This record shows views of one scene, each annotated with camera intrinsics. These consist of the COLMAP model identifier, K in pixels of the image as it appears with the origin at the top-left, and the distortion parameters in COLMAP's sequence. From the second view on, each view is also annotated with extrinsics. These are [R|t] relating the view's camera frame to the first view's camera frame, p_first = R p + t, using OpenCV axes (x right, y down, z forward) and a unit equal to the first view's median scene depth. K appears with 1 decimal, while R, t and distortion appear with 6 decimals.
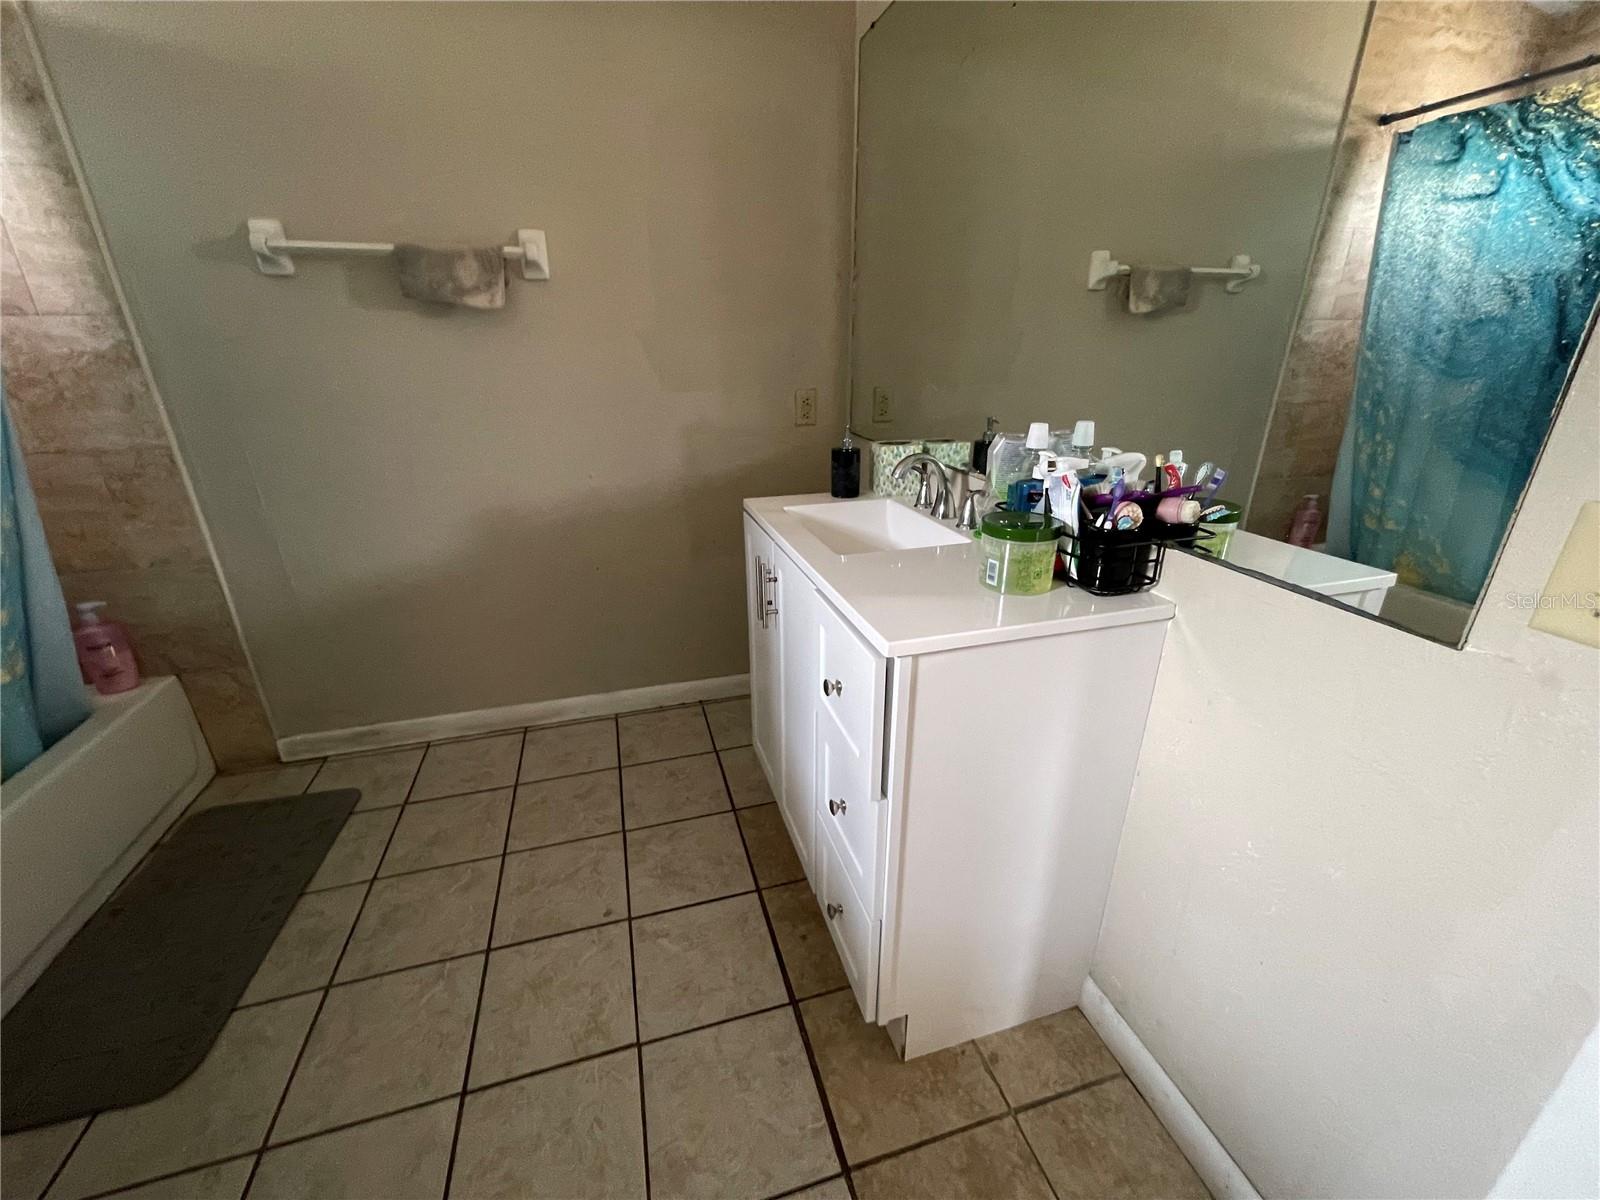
lens RADIAL K [[649.7, 0, 800.0], [0, 649.7, 600.0], [0, 0, 1]] dist [0.000387, 0.000210]
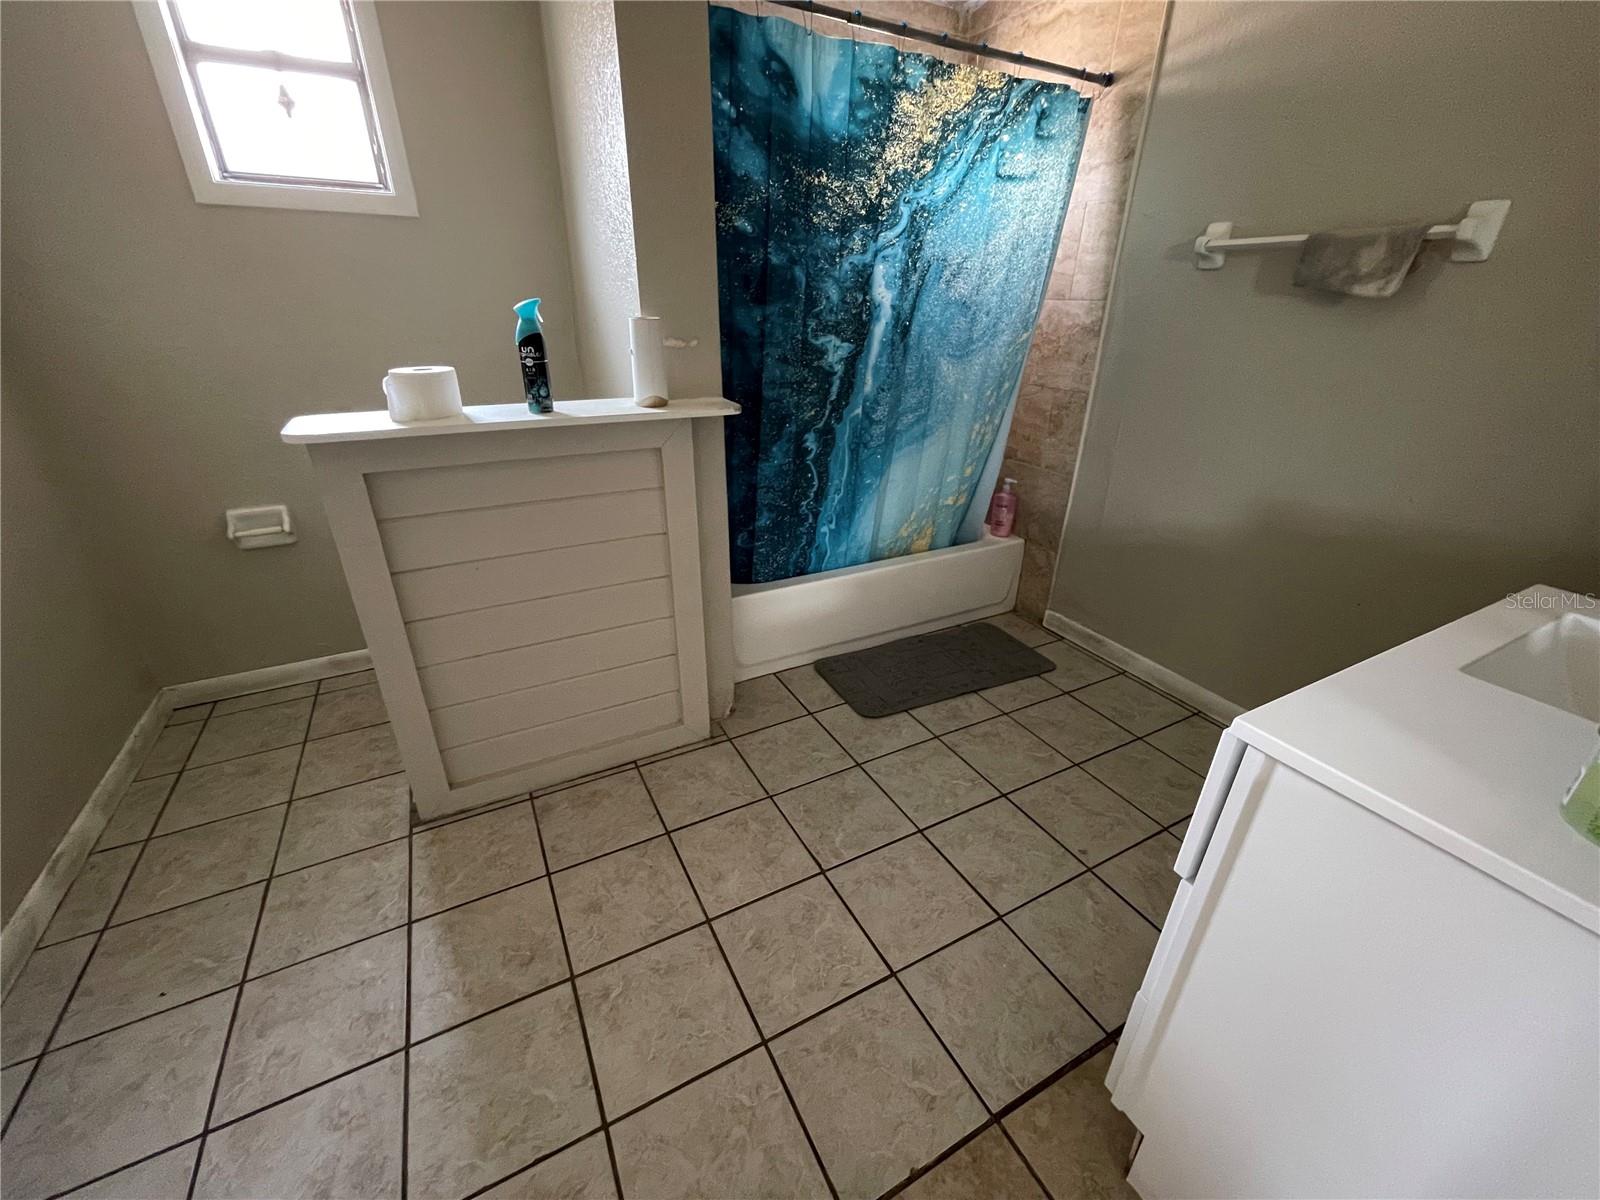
lens RADIAL K [[649.7, 0, 800.0], [0, 649.7, 600.0], [0, 0, 1]] dist [0.000387, 0.000210]
pose [[0.203913, 0.423754, -0.882526, 0.358554], [-0.377887, 0.865673, 0.328349, -0.068028], [0.903118, 0.266540, 0.336652, 0.059619]]
